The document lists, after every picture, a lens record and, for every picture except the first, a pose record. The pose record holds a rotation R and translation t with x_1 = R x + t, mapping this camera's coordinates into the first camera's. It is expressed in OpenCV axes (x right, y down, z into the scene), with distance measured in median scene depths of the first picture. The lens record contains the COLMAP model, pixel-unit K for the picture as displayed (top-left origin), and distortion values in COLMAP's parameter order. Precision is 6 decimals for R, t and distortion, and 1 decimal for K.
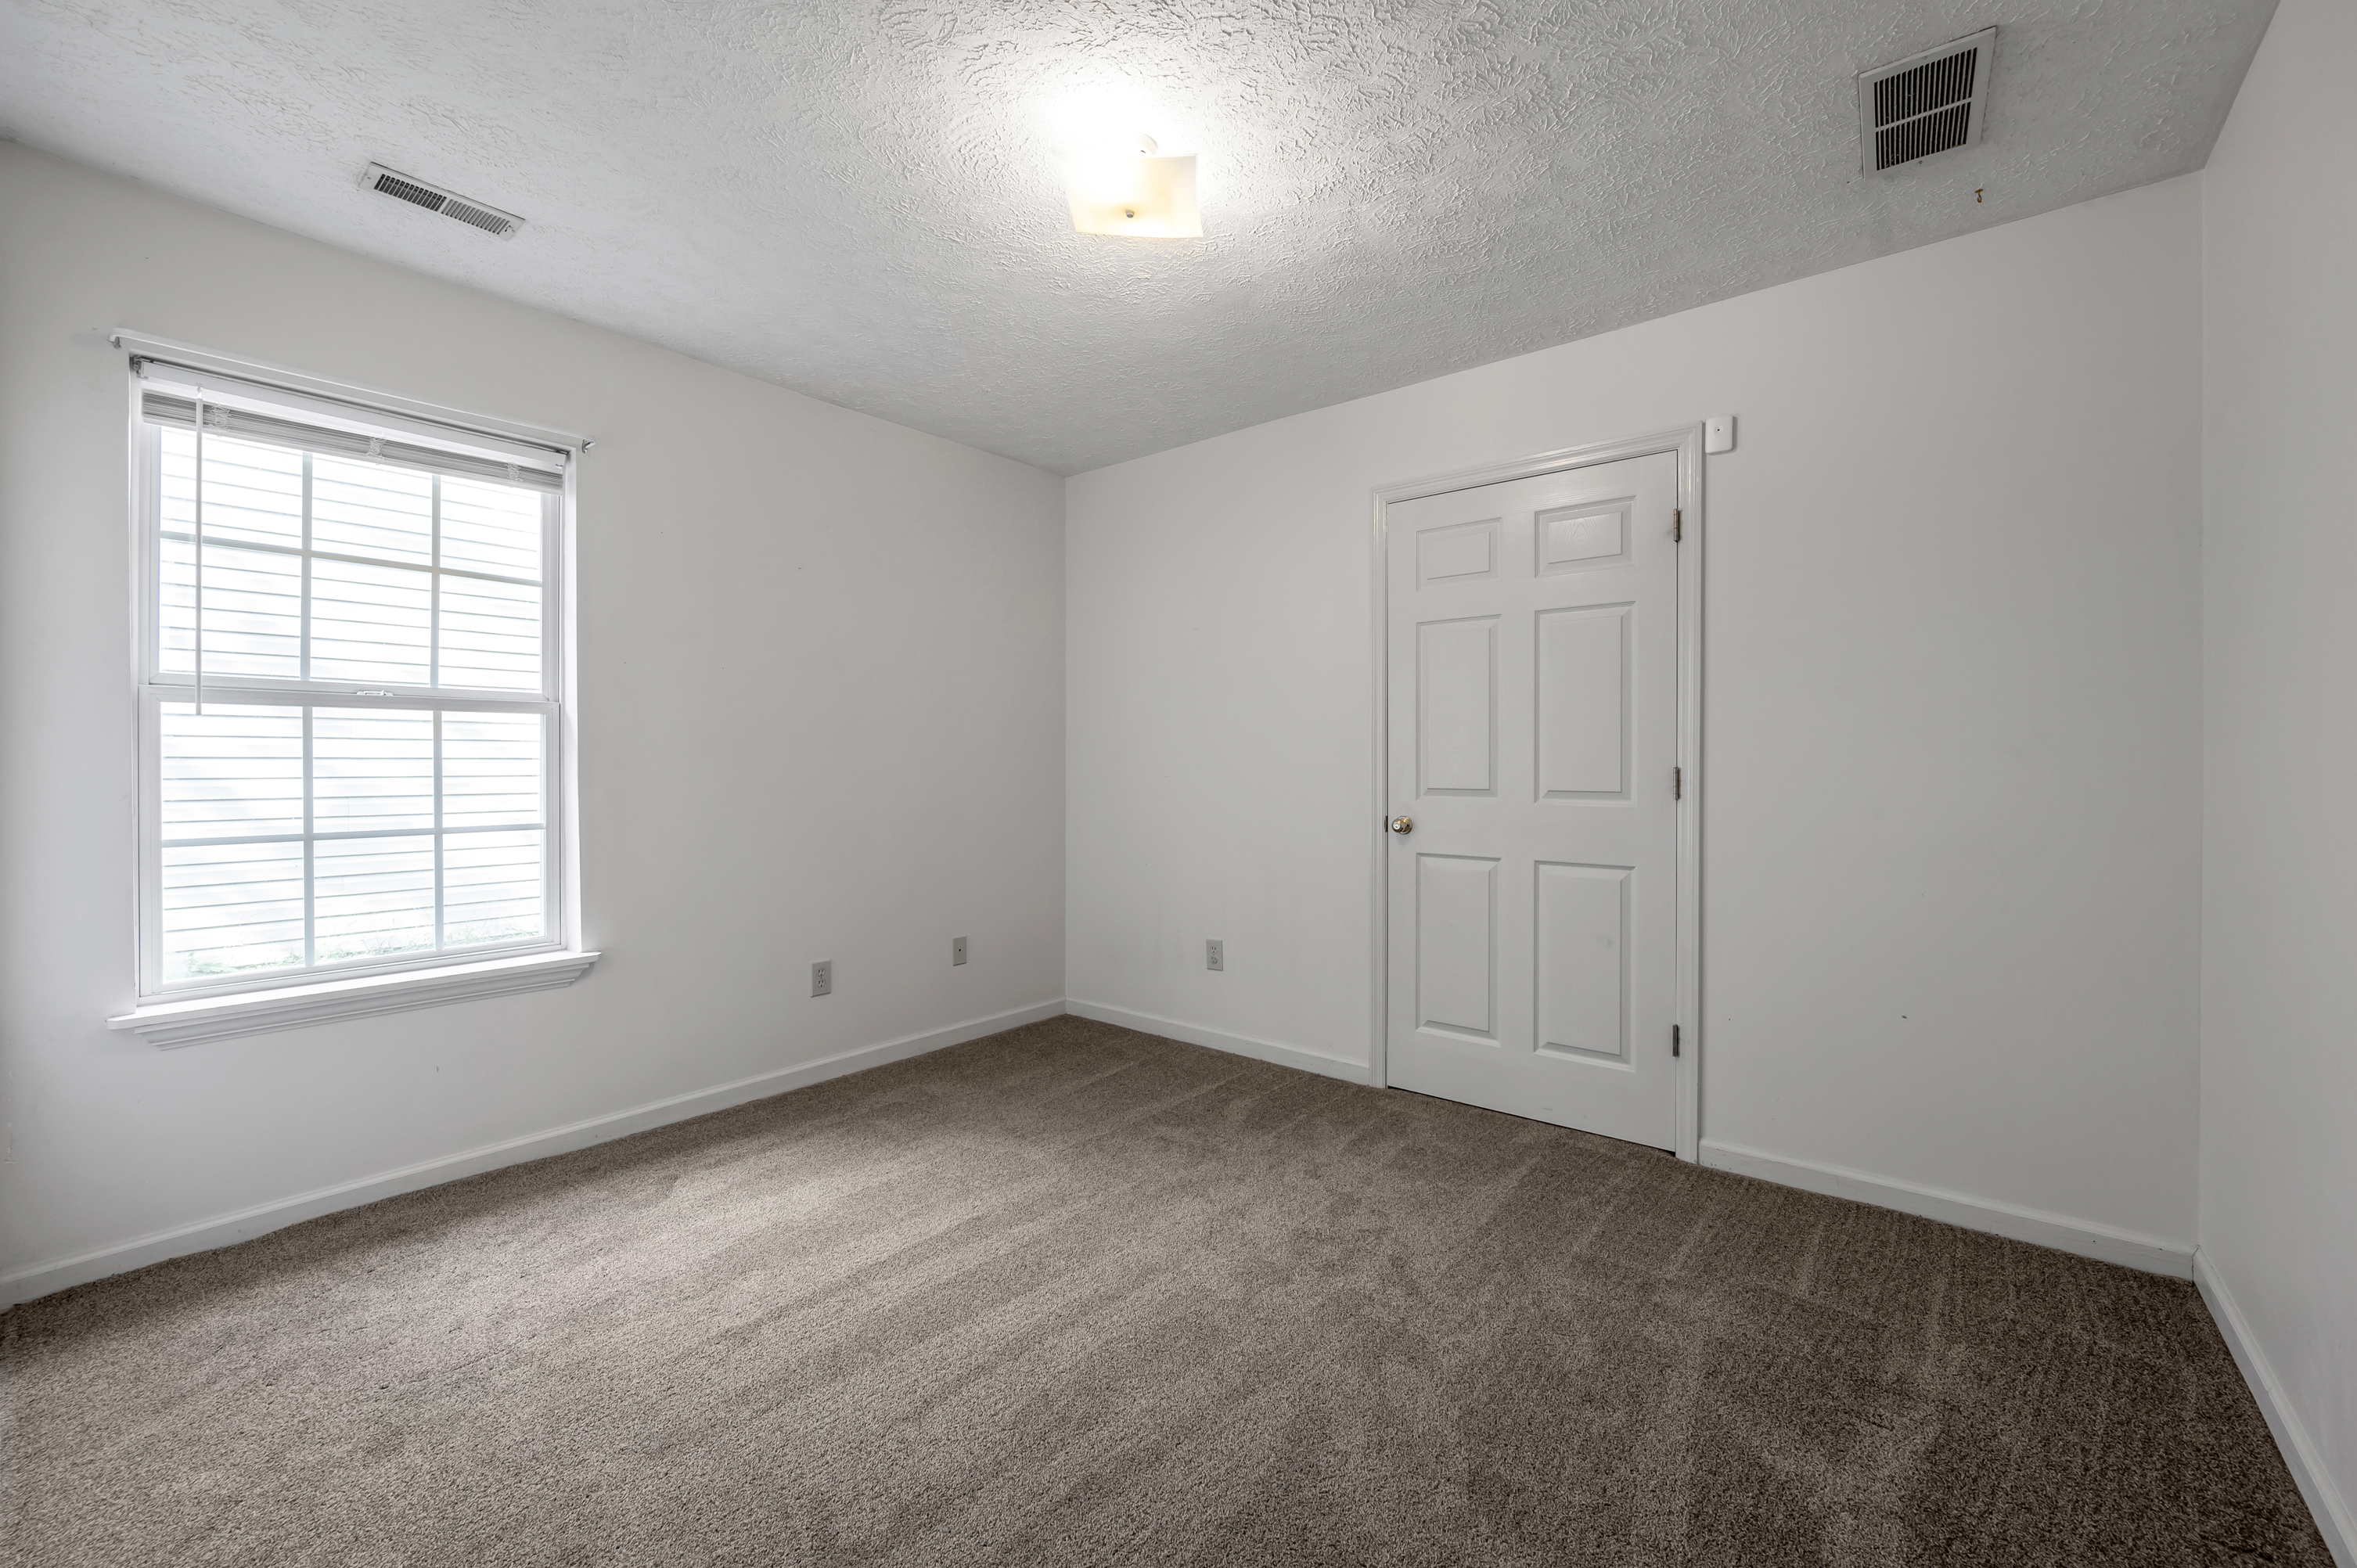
lens RADIAL K [[950.0, 0, 1180.3], [0, 950.0, 772.5], [0, 0, 1]] dist [-0.004894, -0.000159]
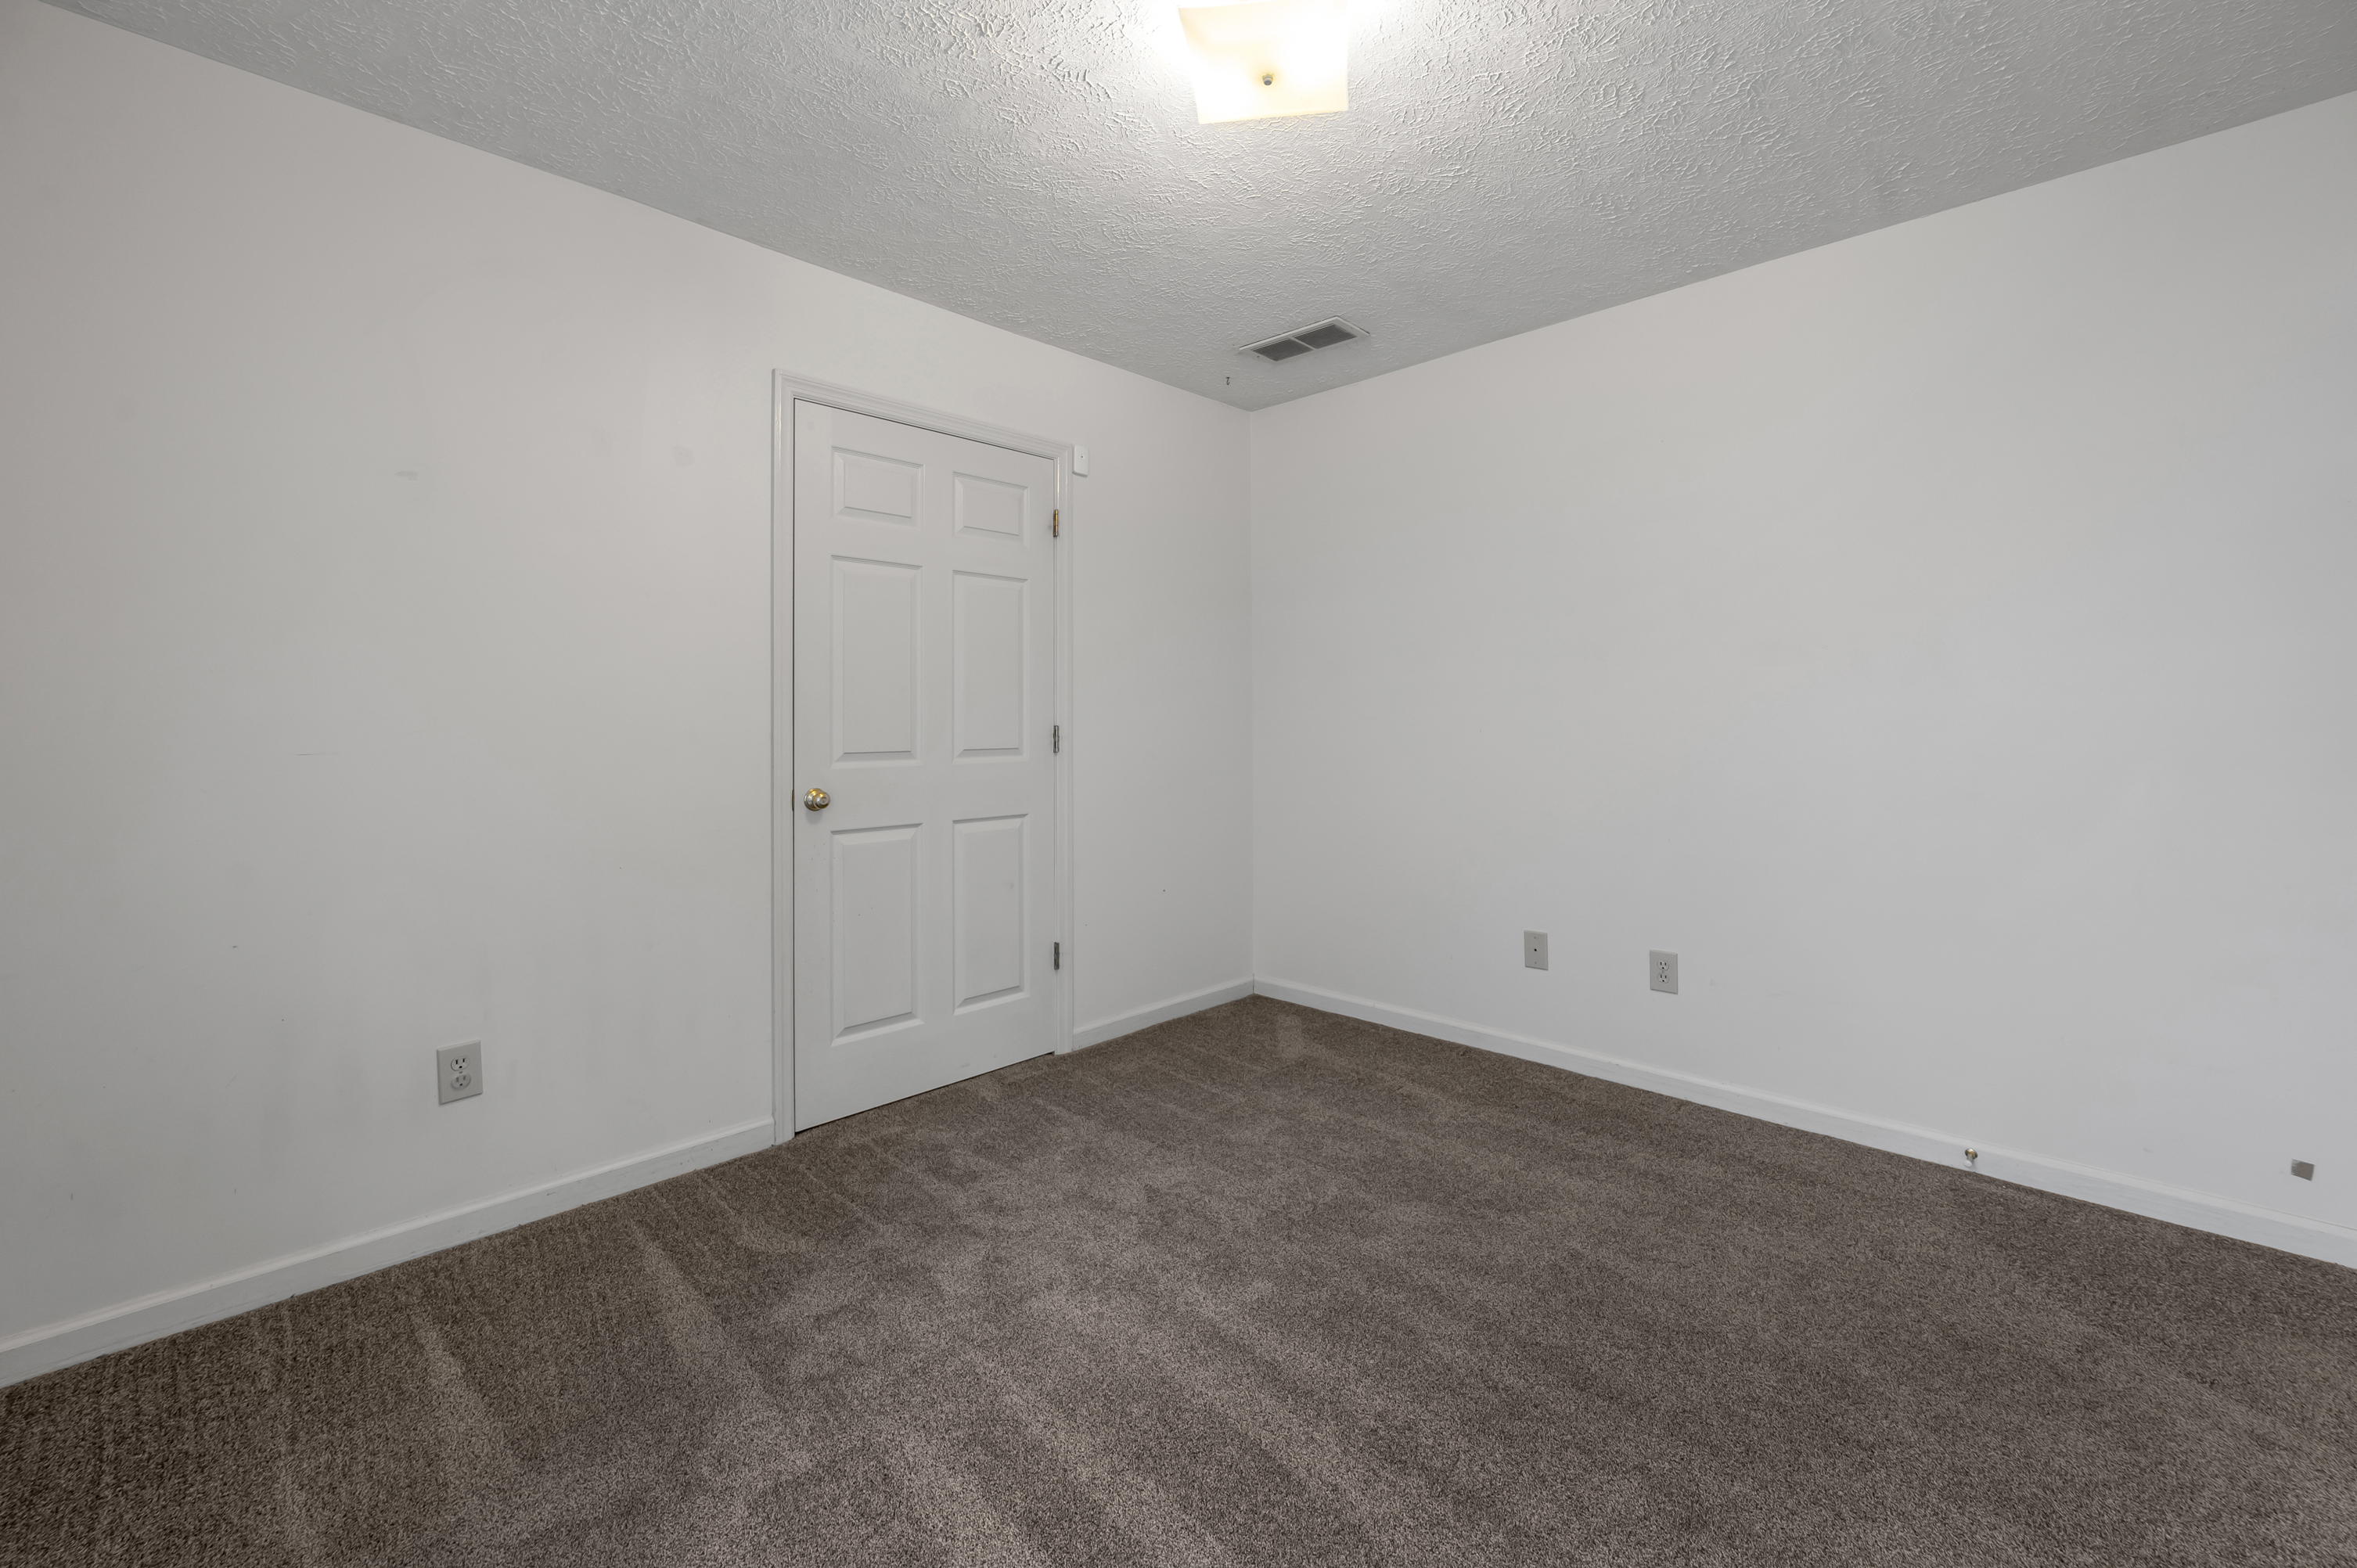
lens RADIAL K [[976.9, 0, 1188.8], [0, 976.9, 712.8], [0, 0, 1]] dist [0.000267, -0.000166]
pose [[0.085532, 0.003762, 0.996328, -0.655067], [0.010678, 0.999932, -0.004693, -0.013840], [-0.996278, 0.011040, 0.085486, 0.696885]]
